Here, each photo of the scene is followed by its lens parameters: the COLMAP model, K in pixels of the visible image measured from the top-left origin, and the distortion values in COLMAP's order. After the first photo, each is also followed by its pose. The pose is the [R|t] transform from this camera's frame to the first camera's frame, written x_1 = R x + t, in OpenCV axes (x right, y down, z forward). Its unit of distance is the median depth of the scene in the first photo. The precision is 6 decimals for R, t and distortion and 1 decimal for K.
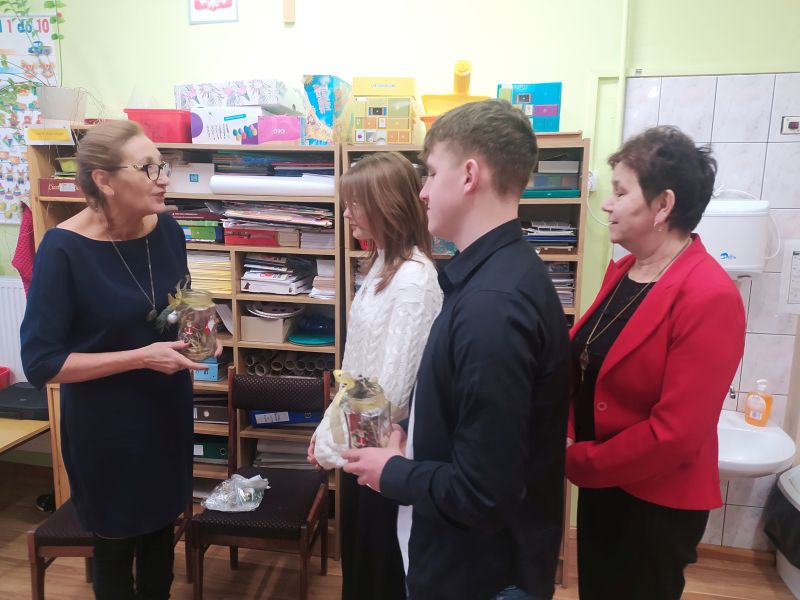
lens RADIAL K [[623.3, 0, 400.0], [0, 623.3, 300.0], [0, 0, 1]] dist [0.083138, -0.100716]
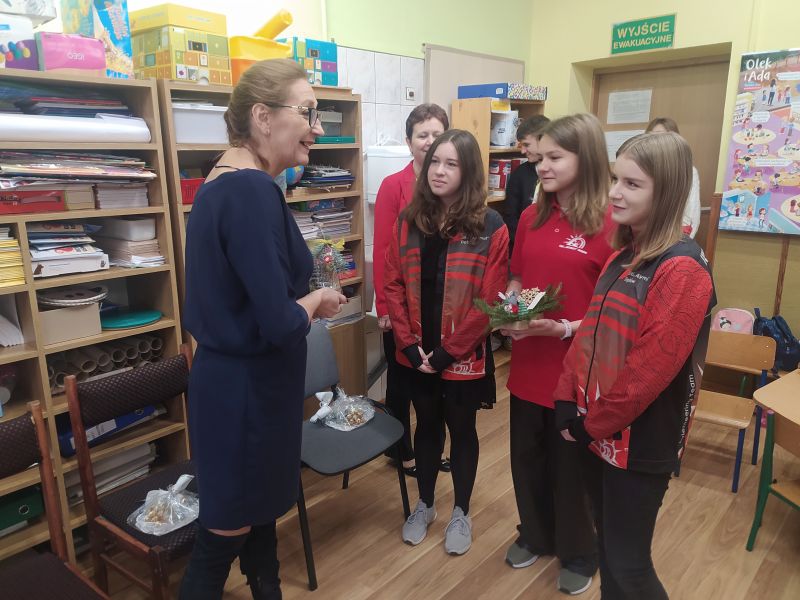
lens RADIAL K [[623.3, 0, 400.0], [0, 623.3, 300.0], [0, 0, 1]] dist [0.083138, -0.100716]
pose [[0.484408, -0.214490, 0.848141, -0.676129], [0.168035, 0.974239, 0.150409, -0.028373], [-0.858553, 0.069658, 0.507971, 0.277941]]
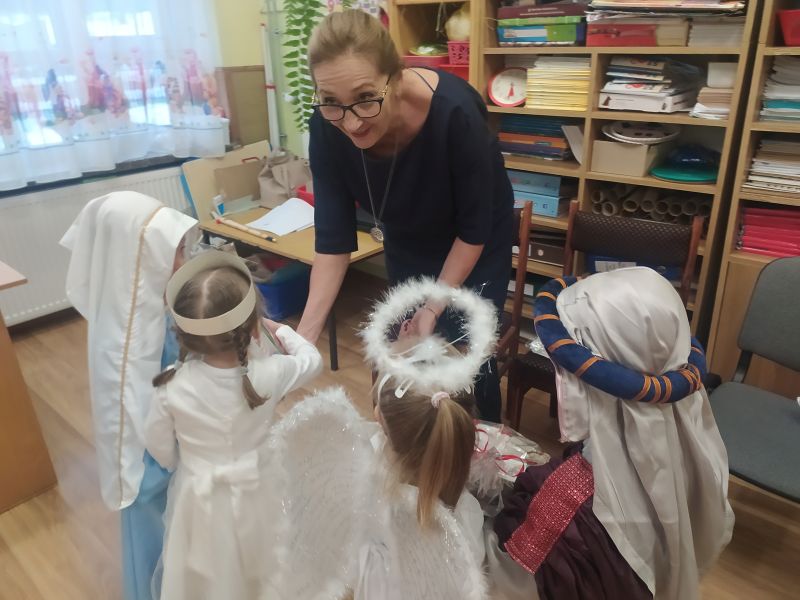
lens RADIAL K [[623.3, 0, 400.0], [0, 623.3, 300.0], [0, 0, 1]] dist [0.083138, -0.100716]
pose [[0.860192, 0.168461, -0.481342, -0.040956], [-0.049787, 0.967096, 0.249494, 0.035751], [0.507534, -0.190648, 0.840275, 0.141478]]
